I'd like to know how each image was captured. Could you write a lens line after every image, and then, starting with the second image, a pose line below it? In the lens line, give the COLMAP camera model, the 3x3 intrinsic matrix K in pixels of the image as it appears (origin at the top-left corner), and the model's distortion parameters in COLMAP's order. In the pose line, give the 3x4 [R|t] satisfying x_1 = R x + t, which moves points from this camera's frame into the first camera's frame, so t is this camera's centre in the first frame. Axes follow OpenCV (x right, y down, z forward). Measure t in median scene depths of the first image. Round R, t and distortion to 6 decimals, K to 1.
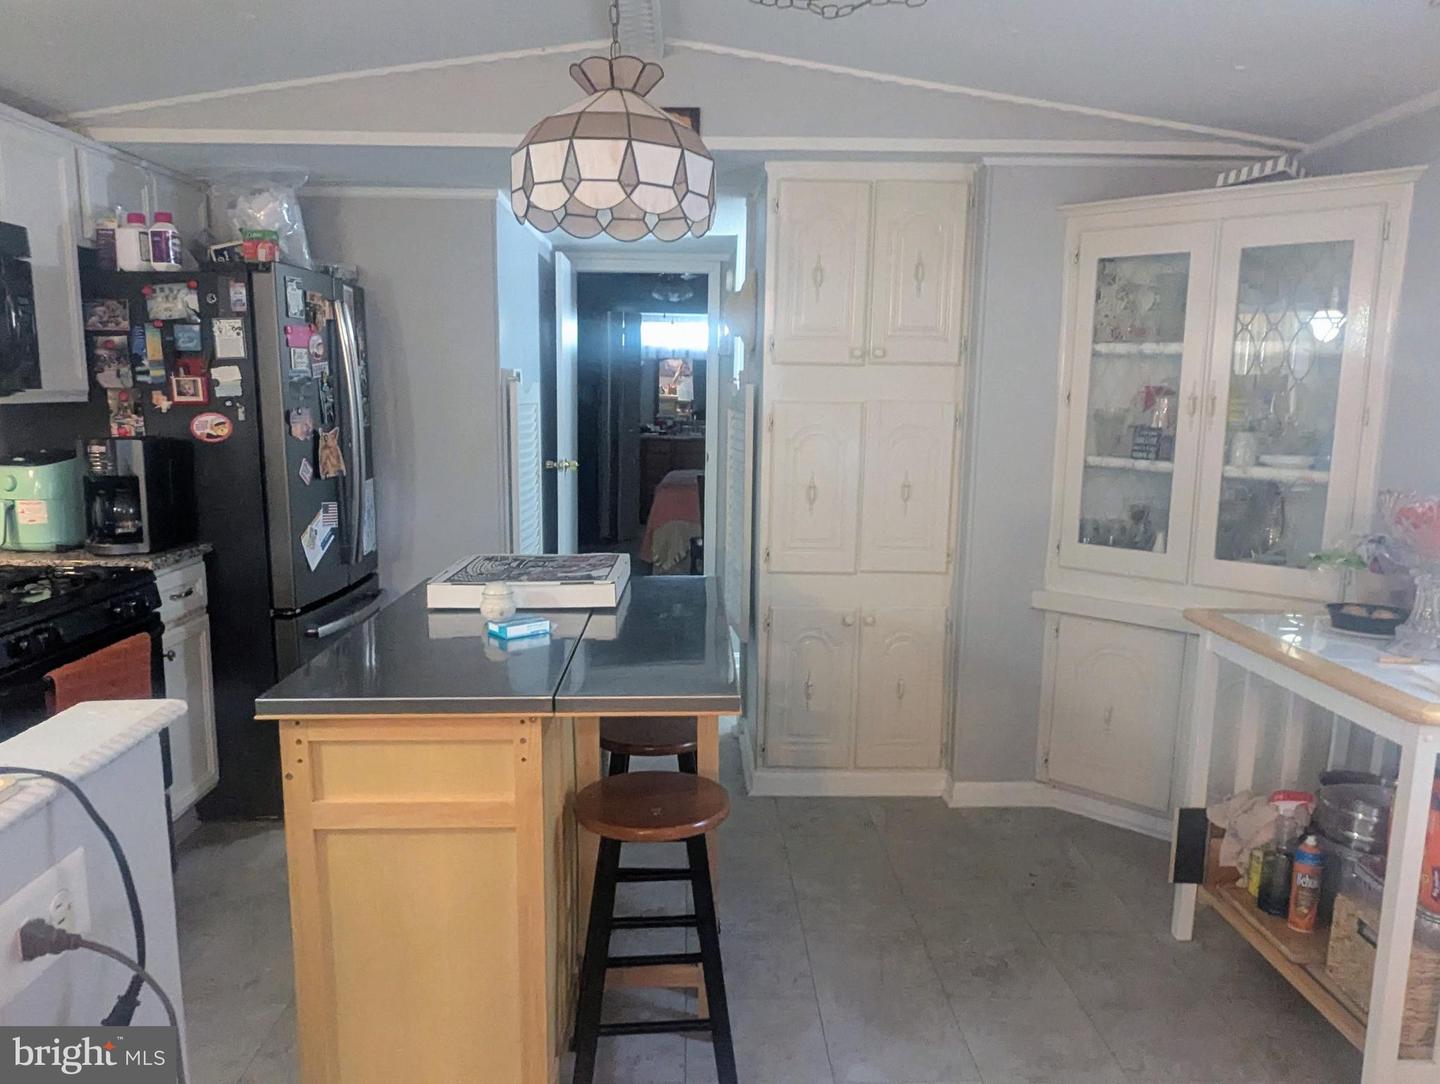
lens RADIAL K [[1041.6, 0, 725.9], [0, 1041.6, 546.9], [0, 0, 1]] dist [0.000440, -0.002997]
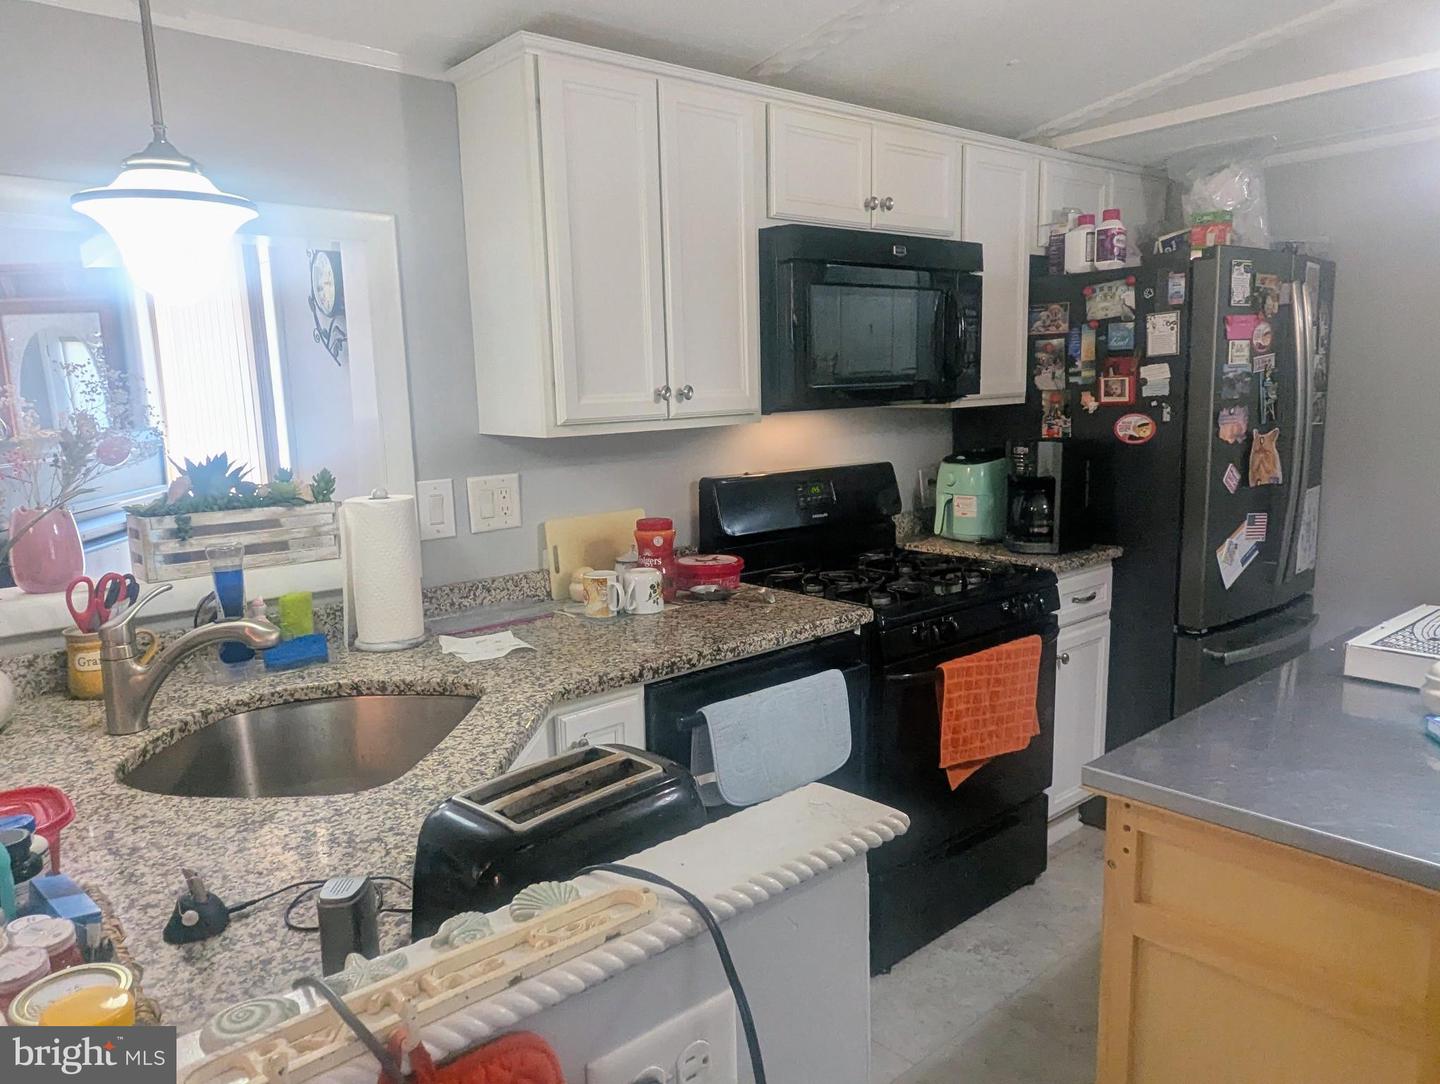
lens RADIAL K [[999.7, 0, 716.9], [0, 999.7, 551.9], [0, 0, 1]] dist [0.000476, -0.000661]
pose [[0.627340, 0.104515, -0.771700, -0.011441], [-0.085479, 0.994207, 0.065162, -0.029117], [0.774040, 0.025085, 0.632640, 0.121535]]
